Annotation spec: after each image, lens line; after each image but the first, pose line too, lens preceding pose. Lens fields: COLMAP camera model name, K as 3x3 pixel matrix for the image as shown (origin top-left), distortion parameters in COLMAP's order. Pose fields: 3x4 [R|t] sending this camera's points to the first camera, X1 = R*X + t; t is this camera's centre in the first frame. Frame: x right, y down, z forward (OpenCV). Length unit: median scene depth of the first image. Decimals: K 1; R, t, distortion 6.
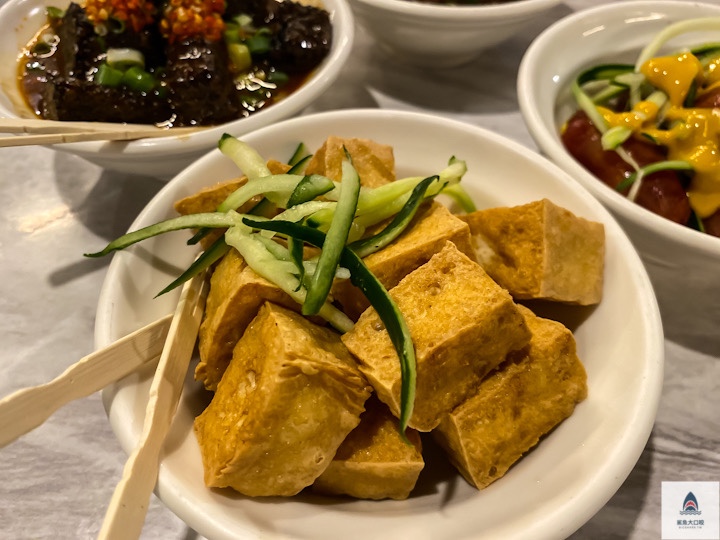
lens RADIAL K [[552.6, 0, 365.3], [0, 552.6, 270.8], [0, 0, 1]] dist [0.010211, -0.002866]
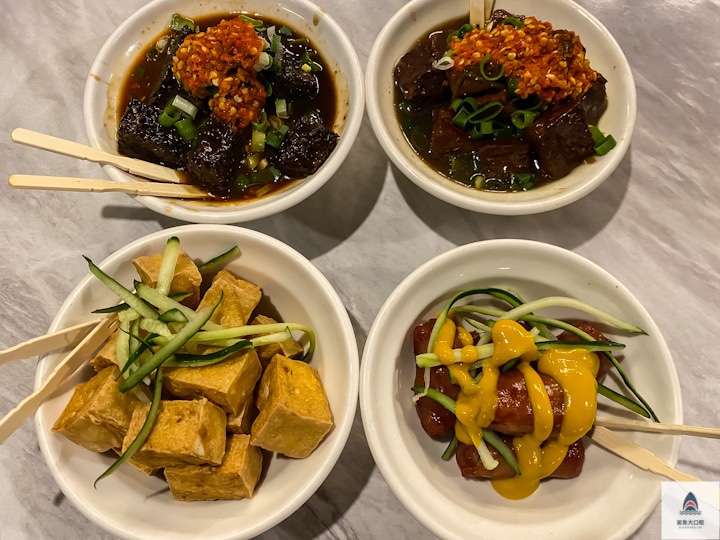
lens RADIAL K [[552.6, 0, 361.3], [0, 552.6, 270.6], [0, 0, 1]] dist [0.010211, -0.002866]
pose [[0.820541, 0.545652, -0.170221, 0.613547], [-0.455750, 0.804300, 0.381306, -1.231540], [0.344969, -0.235299, 0.908642, -0.322436]]
